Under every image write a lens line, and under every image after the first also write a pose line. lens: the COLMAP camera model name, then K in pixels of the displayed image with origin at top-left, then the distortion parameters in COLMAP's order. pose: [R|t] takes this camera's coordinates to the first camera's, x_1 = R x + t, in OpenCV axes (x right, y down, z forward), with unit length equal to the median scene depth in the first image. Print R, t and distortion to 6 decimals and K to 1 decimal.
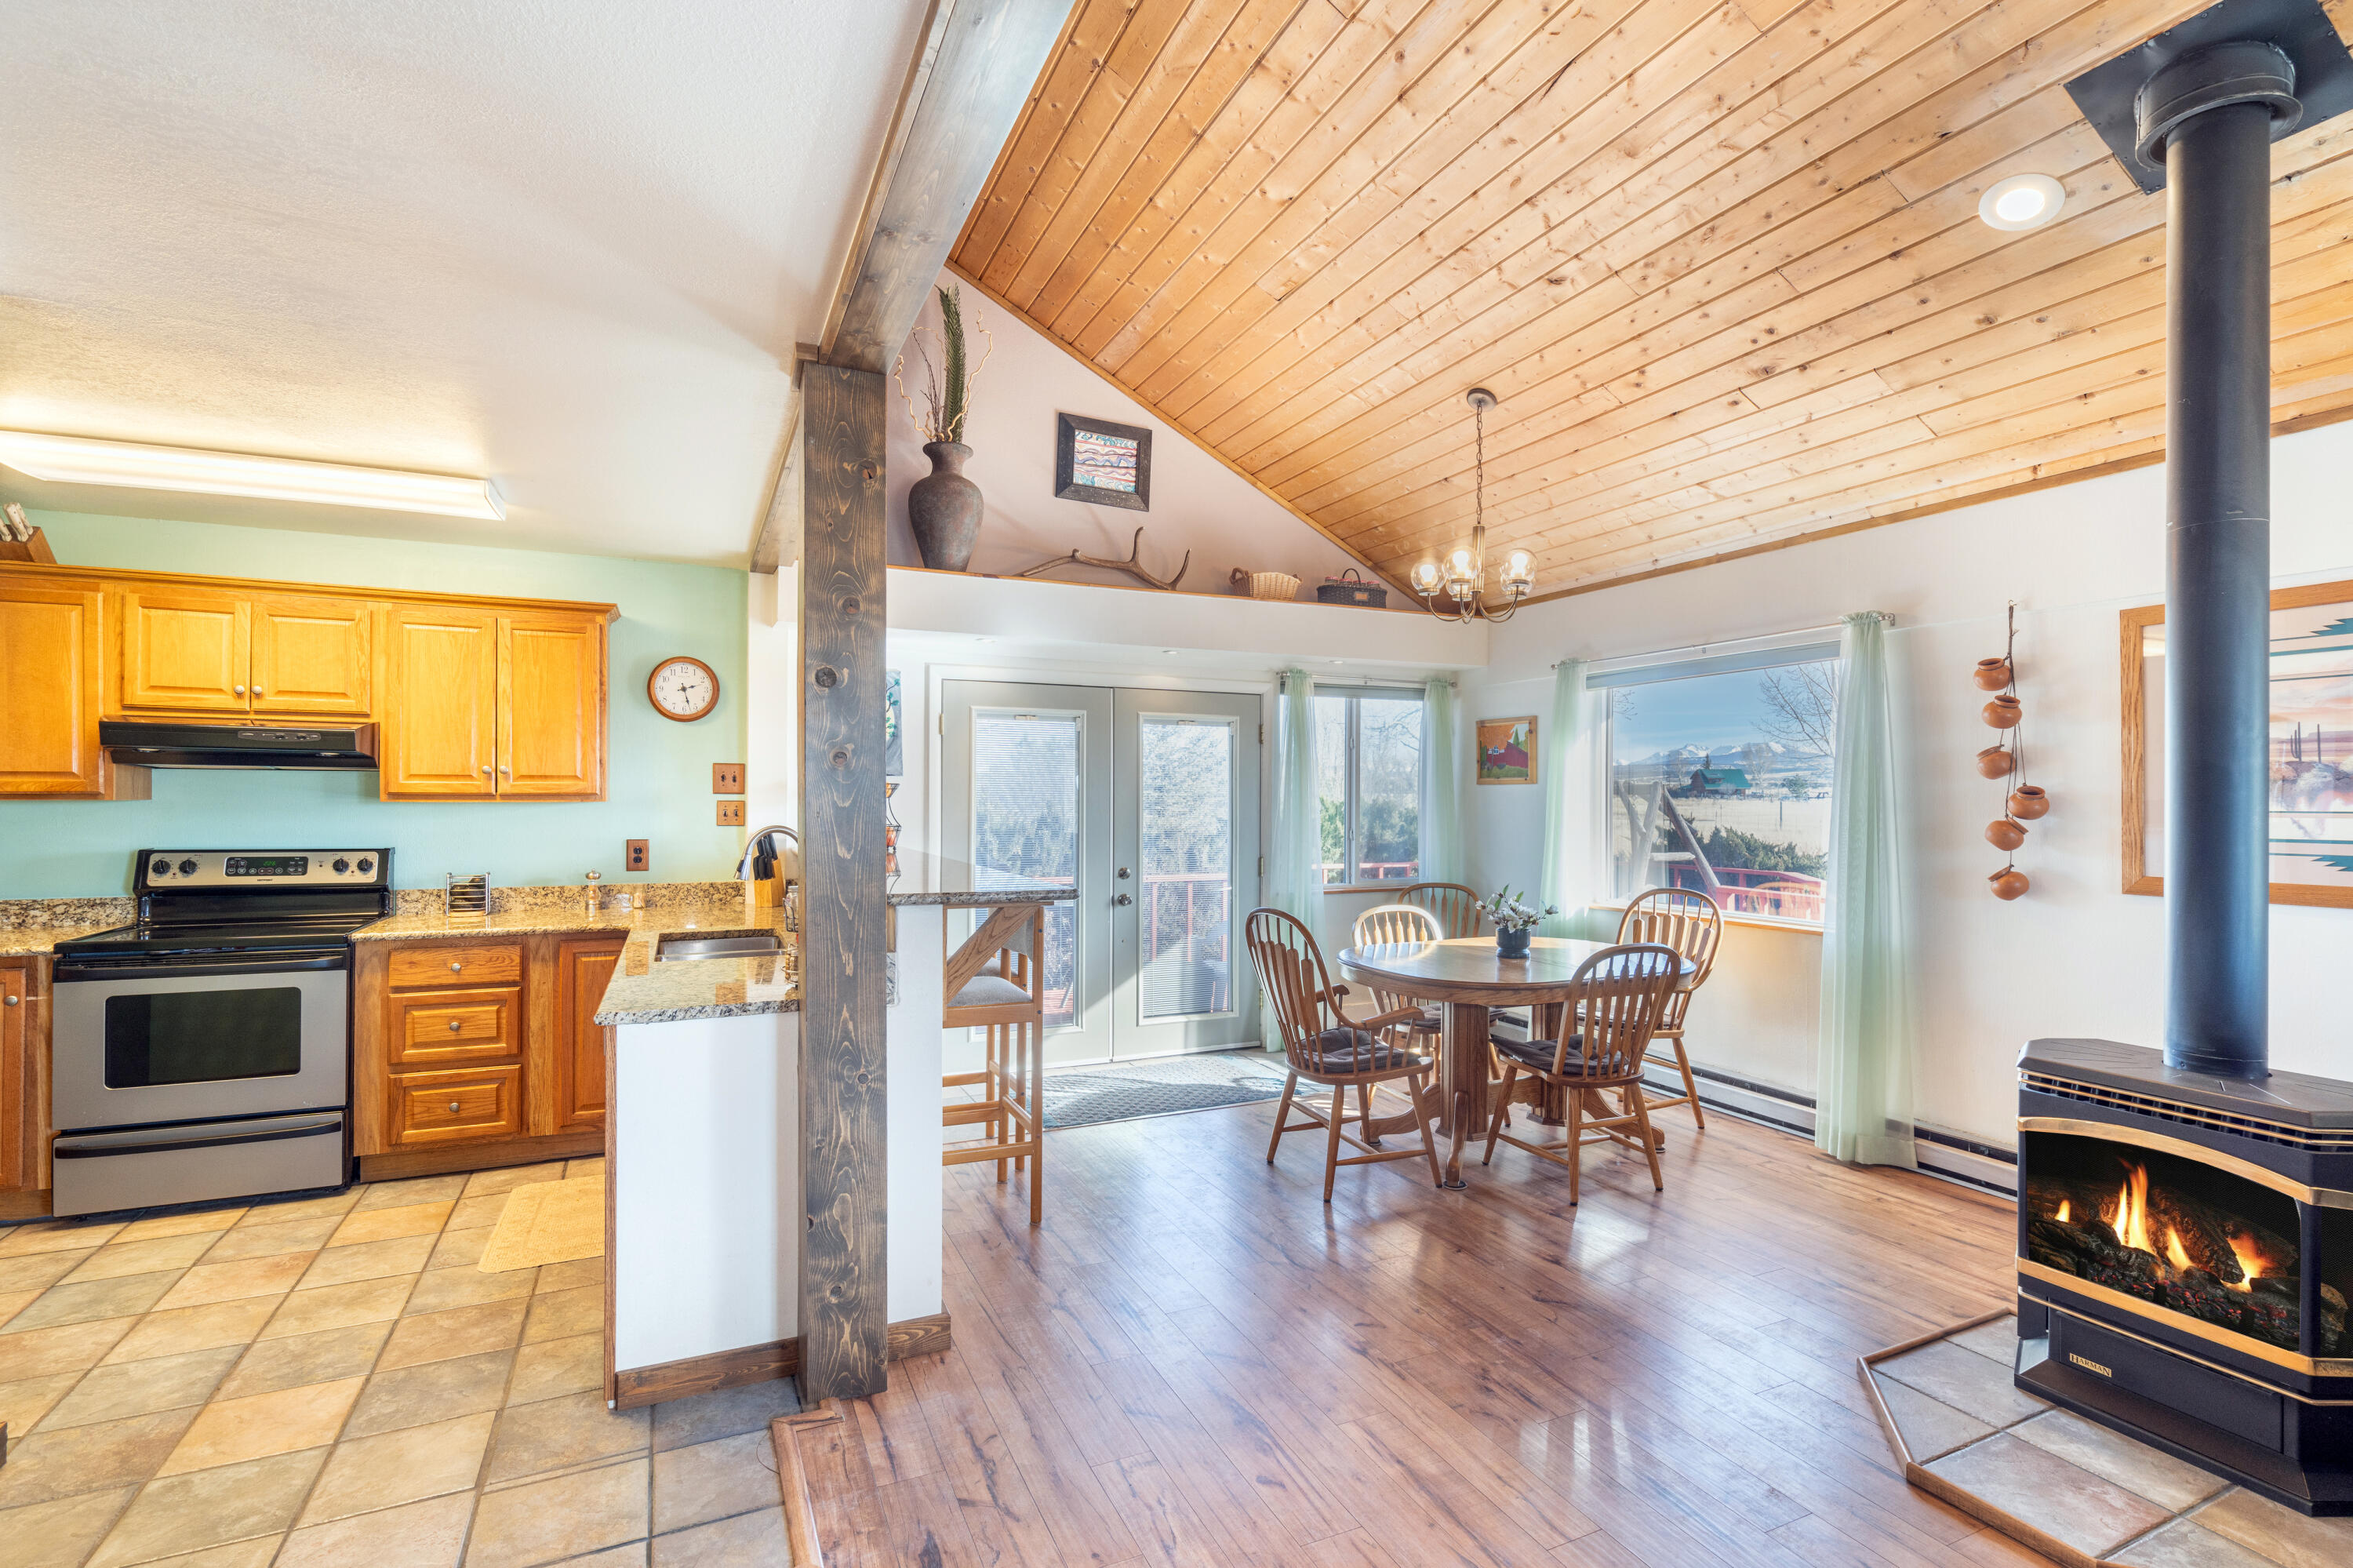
lens RADIAL K [[1084.0, 0, 1127.2], [0, 1084.0, 790.1], [0, 0, 1]] dist [-0.002172, 0.000946]
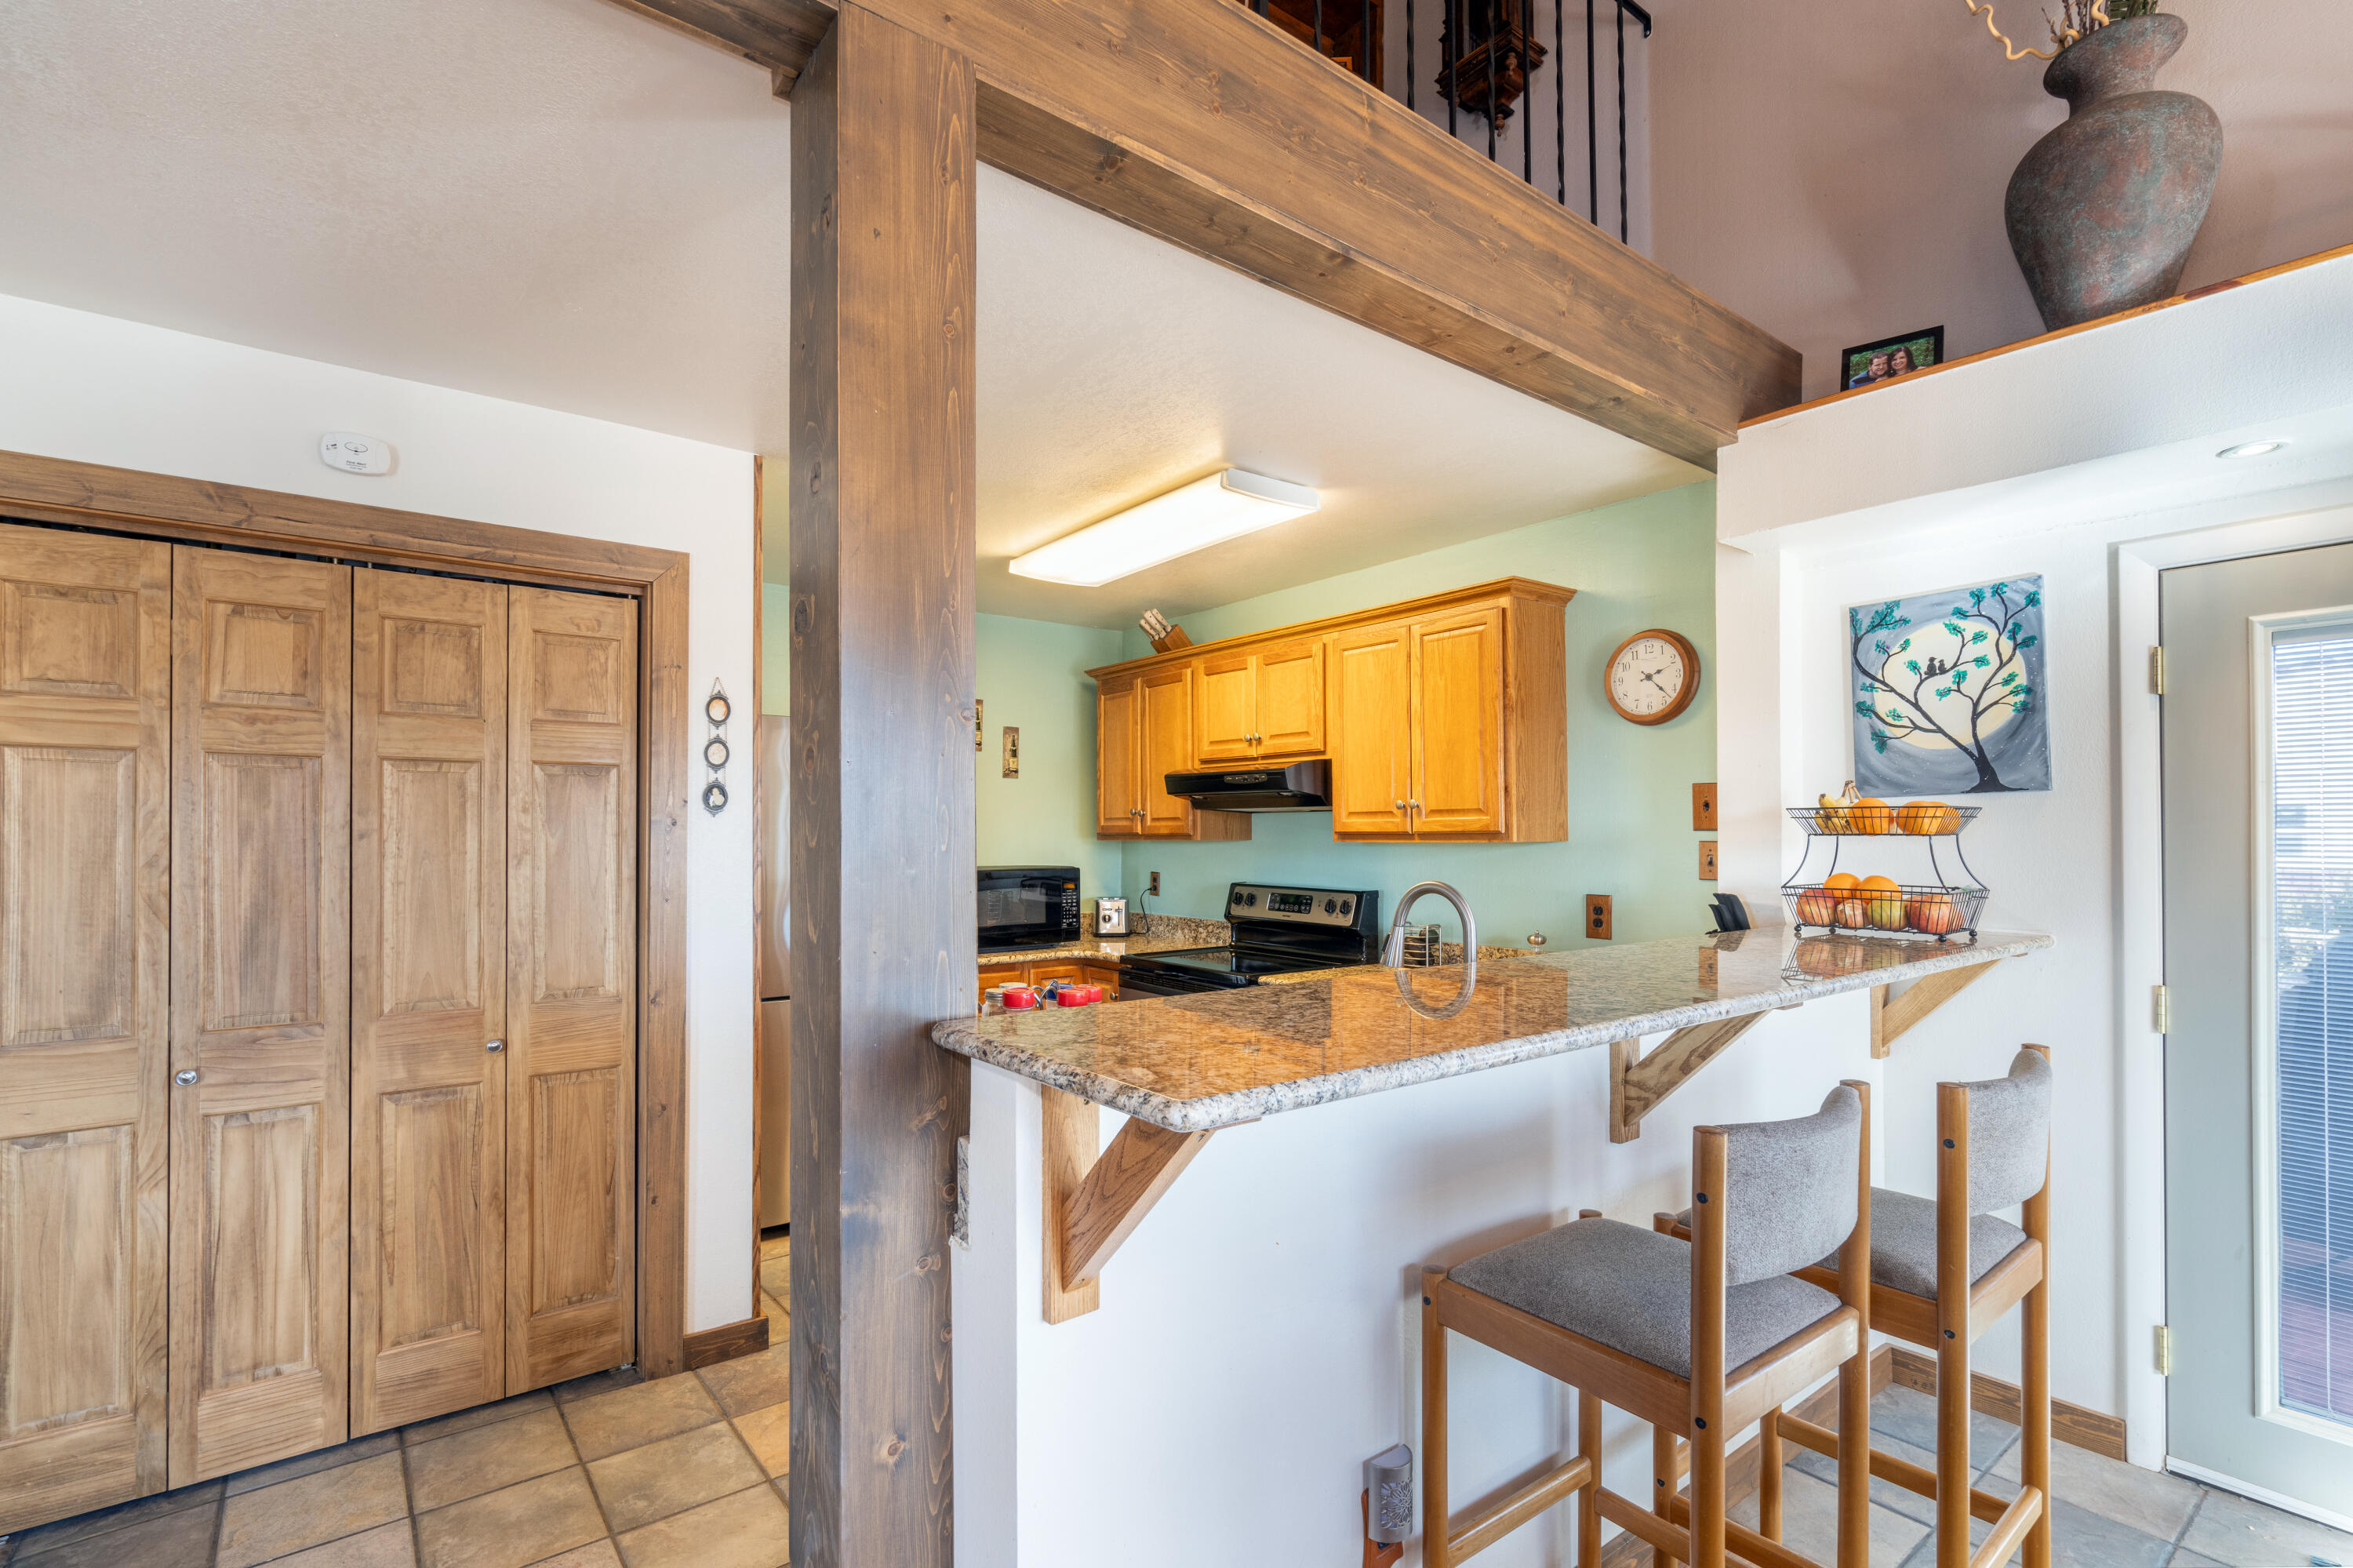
lens RADIAL K [[1084.0, 0, 1202.0], [0, 1084.0, 836.9], [0, 0, 1]] dist [-0.002172, 0.000946]
pose [[0.271315, -0.005886, -0.962473, 0.206879], [0.005926, 0.999973, -0.004444, 0.010406], [0.962472, -0.004498, 0.271342, 0.665386]]
